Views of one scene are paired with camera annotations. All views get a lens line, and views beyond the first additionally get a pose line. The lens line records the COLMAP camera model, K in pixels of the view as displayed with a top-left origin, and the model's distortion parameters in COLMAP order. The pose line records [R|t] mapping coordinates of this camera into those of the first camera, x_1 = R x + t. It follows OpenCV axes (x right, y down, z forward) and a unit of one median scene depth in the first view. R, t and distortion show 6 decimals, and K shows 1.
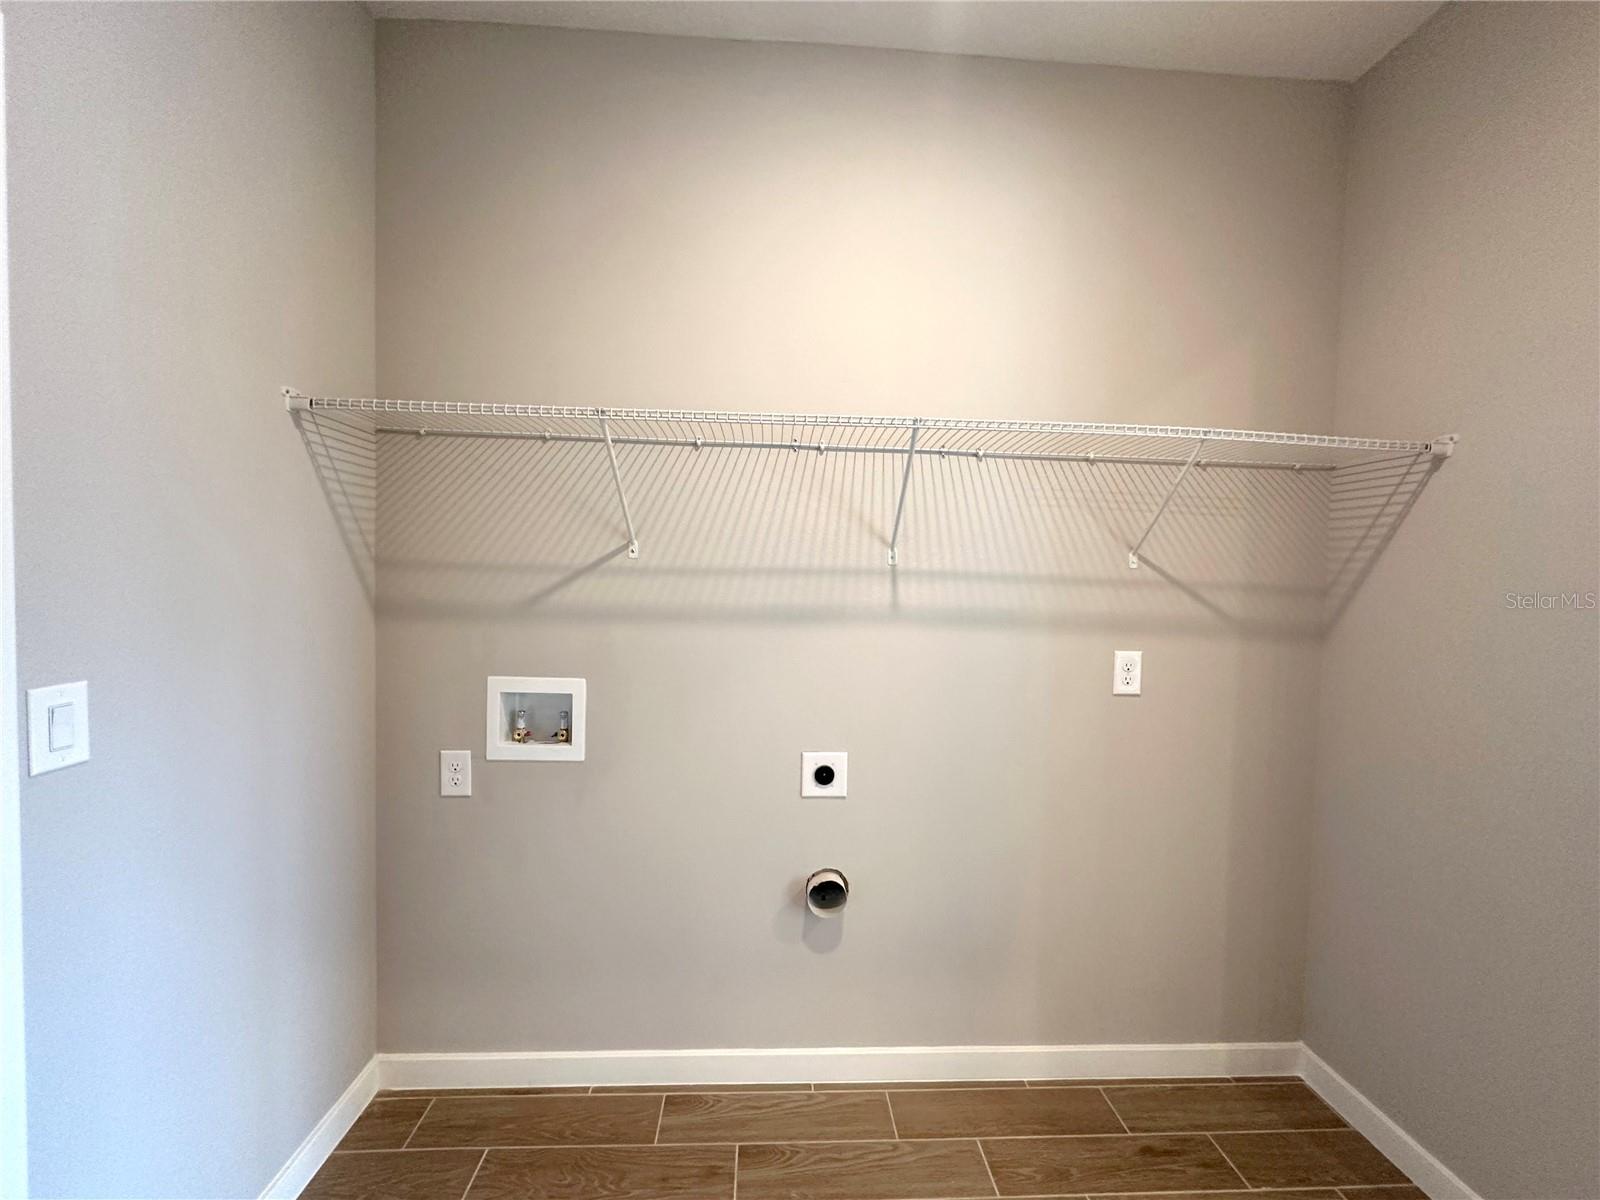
lens RADIAL K [[638.5, 0, 800.9], [0, 638.5, 602.8], [0, 0, 1]] dist [-0.003079, 0.000431]
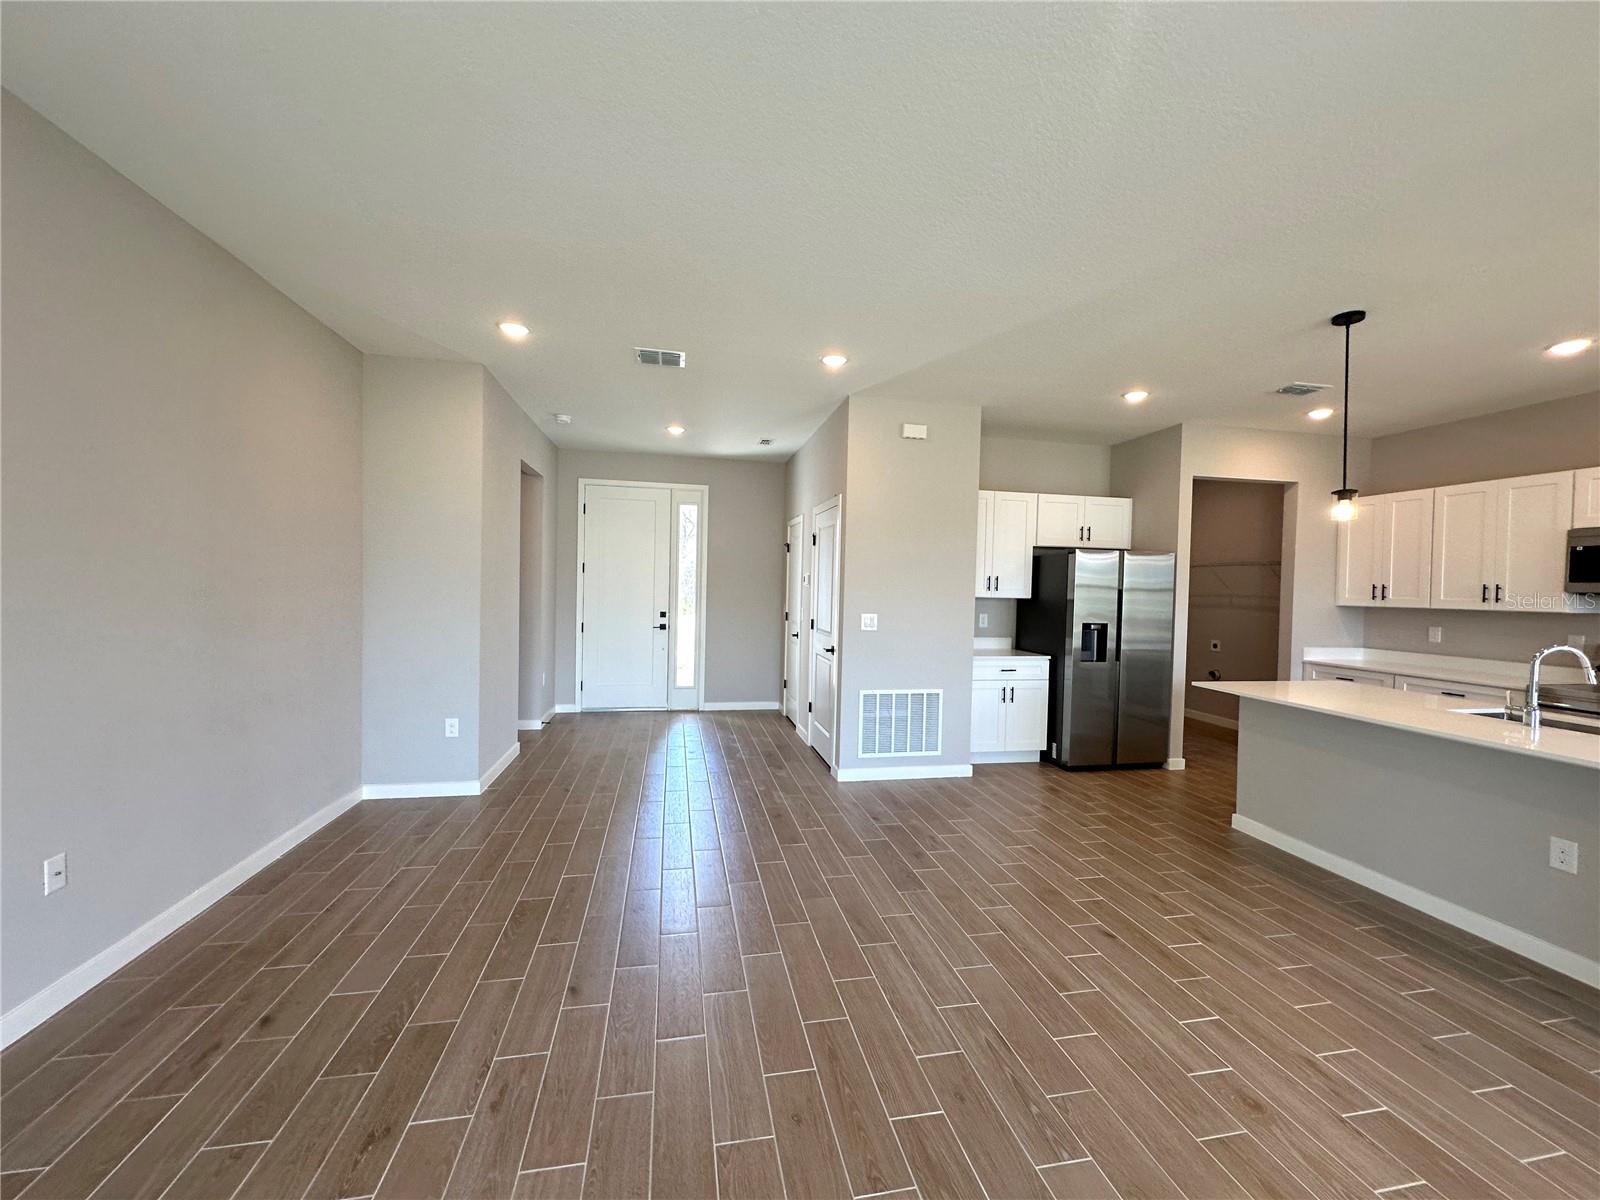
lens RADIAL K [[638.5, 0, 799.5], [0, 638.5, 600.6], [0, 0, 1]] dist [-0.003079, 0.000431]
pose [[0.139141, 0.002997, -0.990268, 3.732404], [-0.051955, 0.998640, -0.004278, 0.141730], [0.988909, 0.052045, 0.139108, -2.213740]]
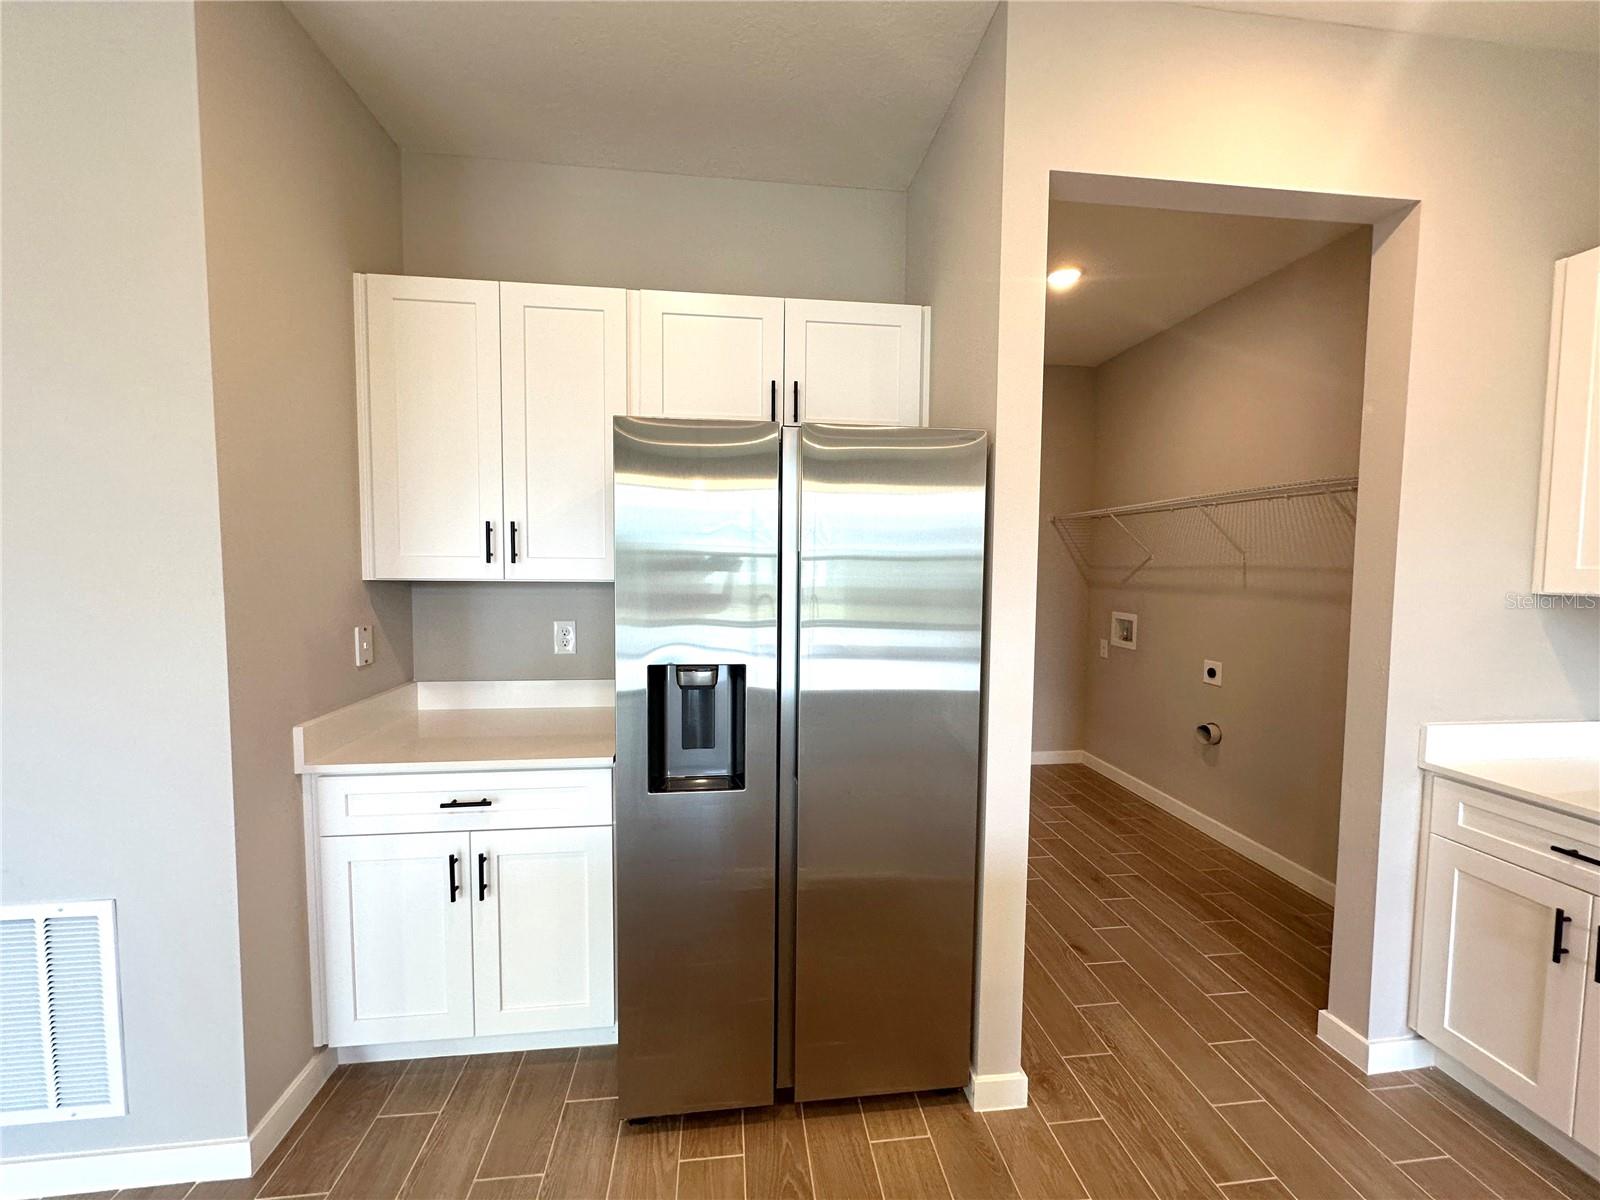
lens RADIAL K [[638.5, 0, 799.6], [0, 638.5, 603.1], [0, 0, 1]] dist [-0.003079, 0.000431]
pose [[0.061319, 0.040019, -0.997316, 1.919106], [-0.040595, 0.998469, 0.037569, 0.038202], [0.997292, 0.038183, 0.062850, -0.384002]]
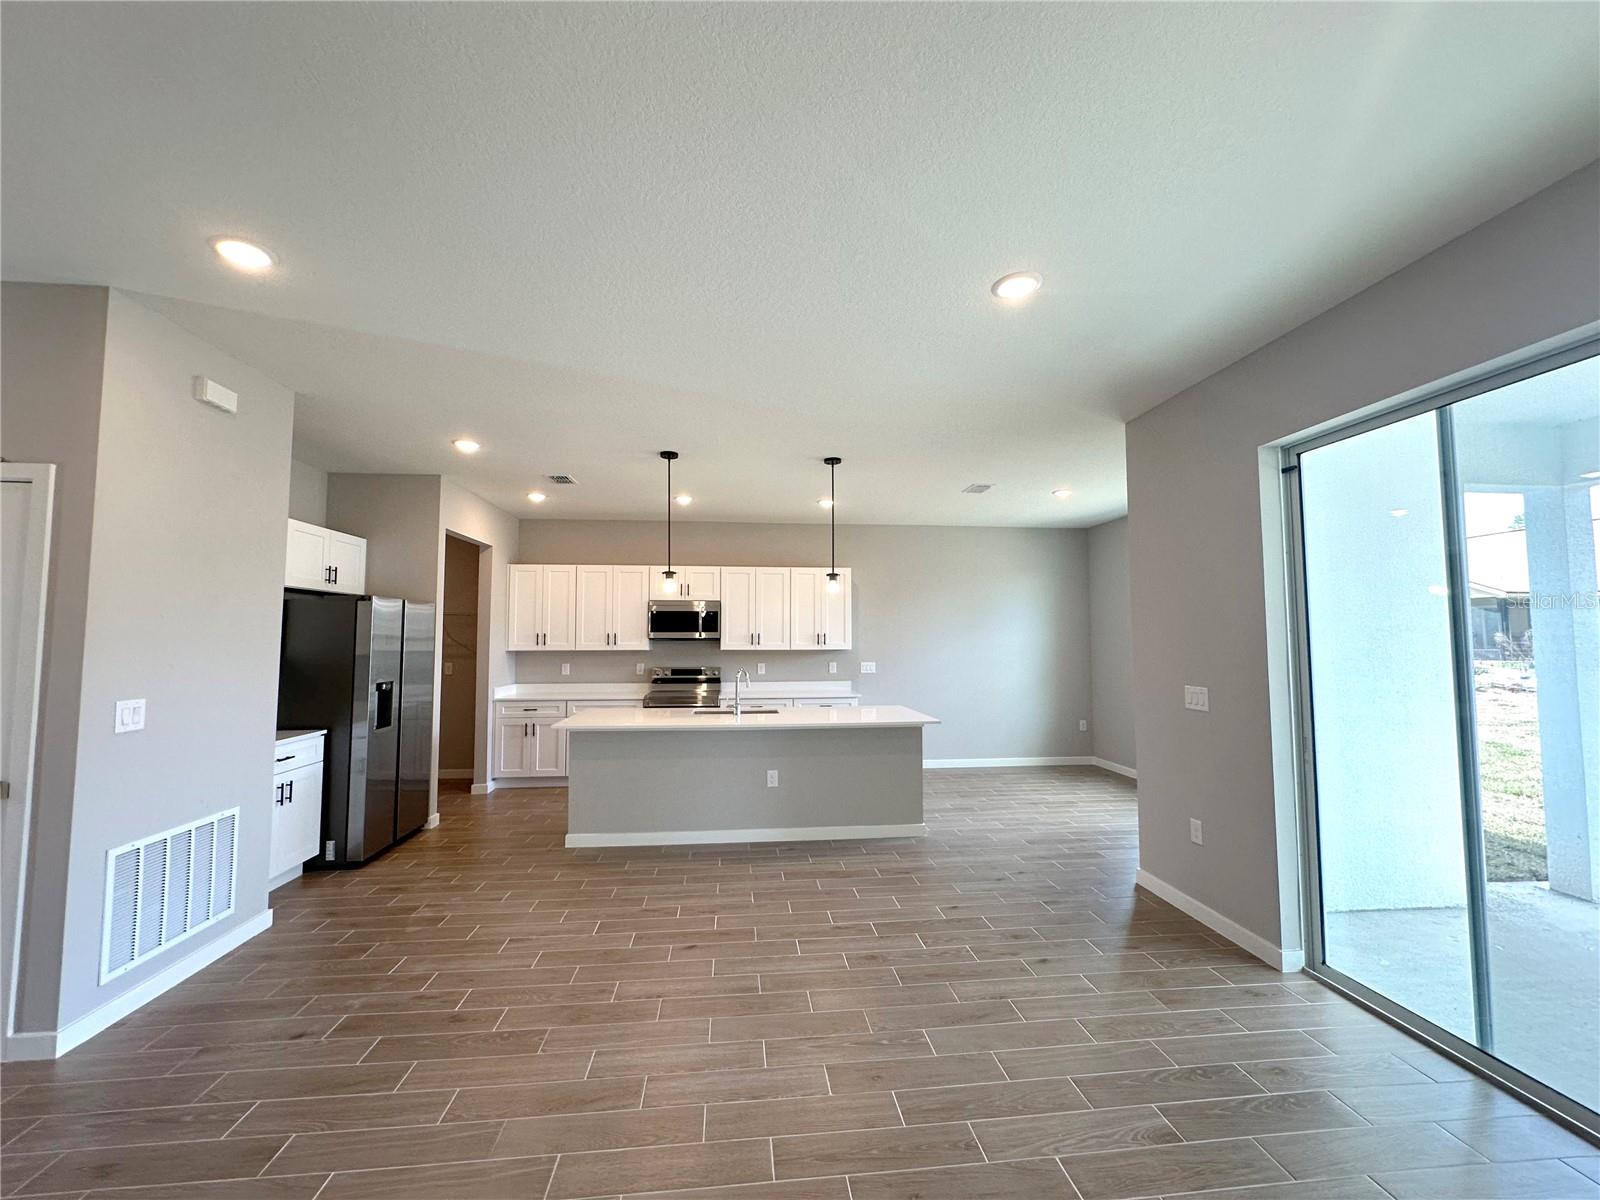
lens RADIAL K [[638.5, 0, 801.3], [0, 638.5, 600.9], [0, 0, 1]] dist [-0.003079, 0.000431]
pose [[0.998523, -0.020476, 0.050328, 2.555577], [0.025117, 0.995314, -0.093381, 0.118989], [-0.048180, 0.094507, 0.994358, -3.082024]]
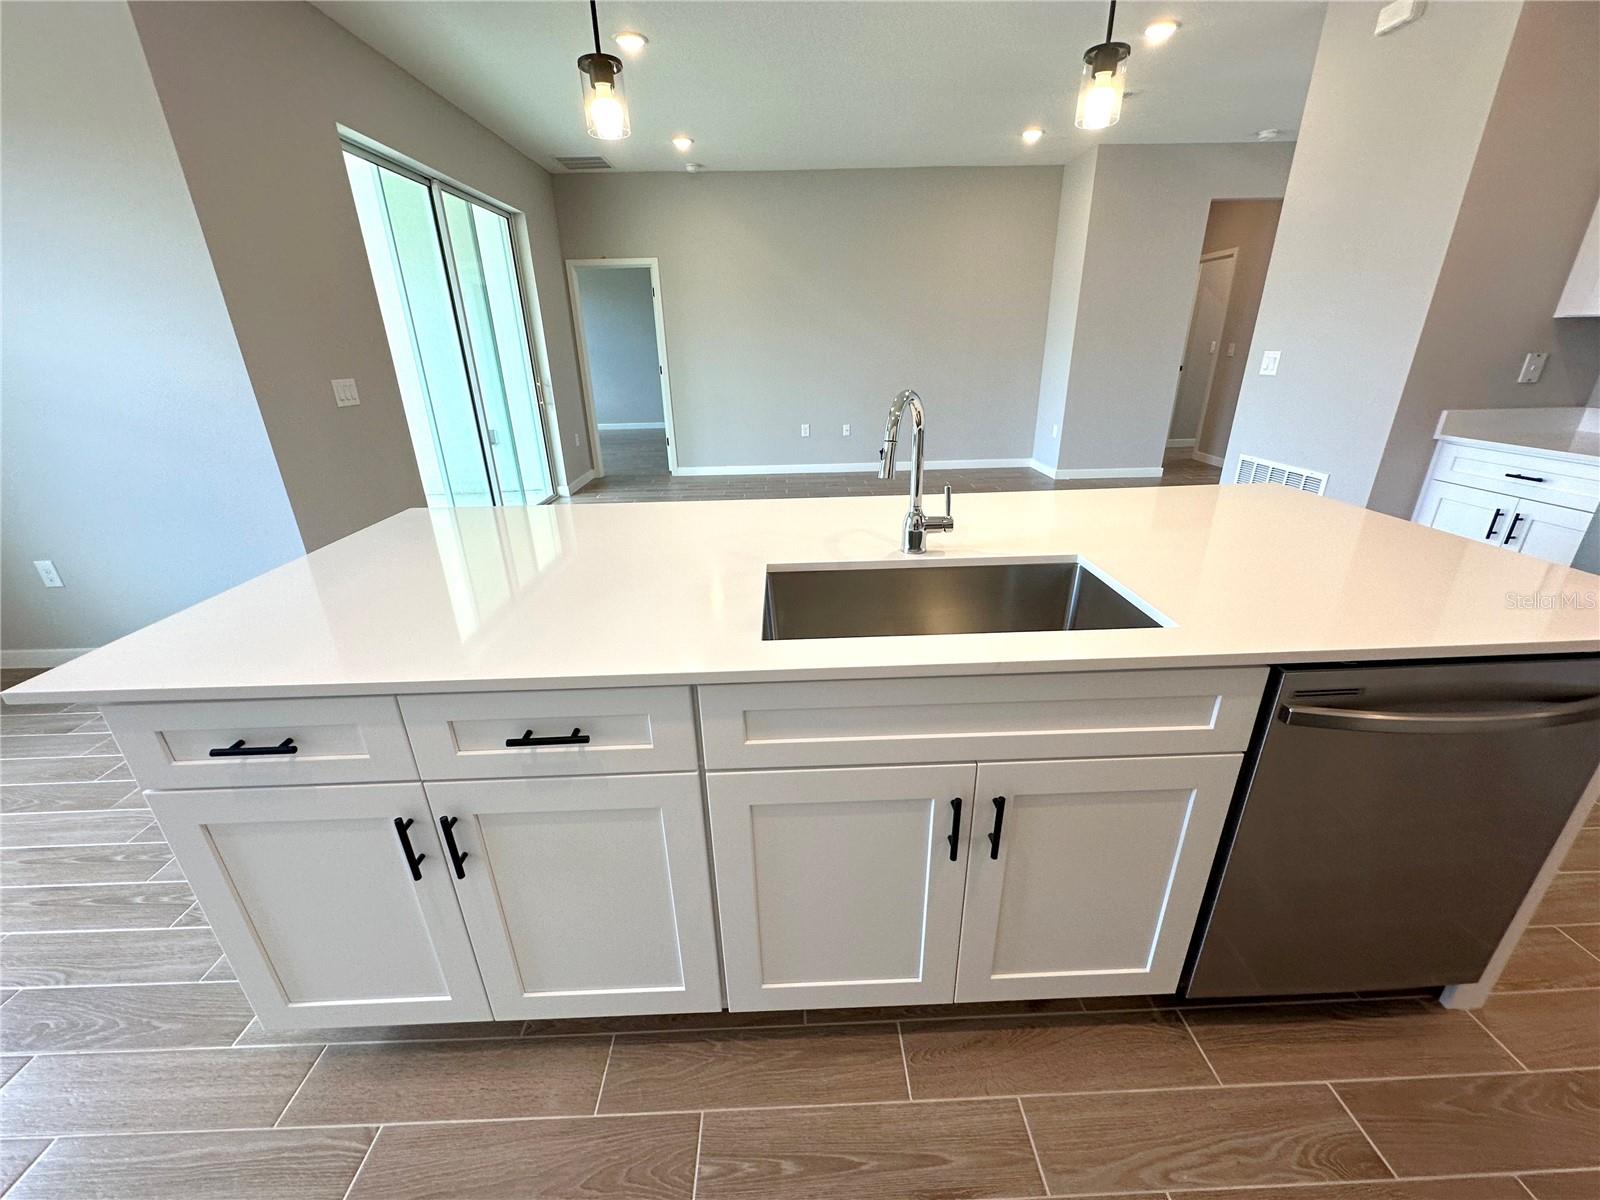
lens RADIAL K [[638.5, 0, 799.4], [0, 638.5, 601.5], [0, 0, 1]] dist [-0.003079, 0.000431]
pose [[-0.999393, -0.014244, 0.031802, 2.521430], [-0.000024, 0.912916, 0.408147, 0.069613], [-0.034846, 0.407898, -0.912362, 0.669942]]
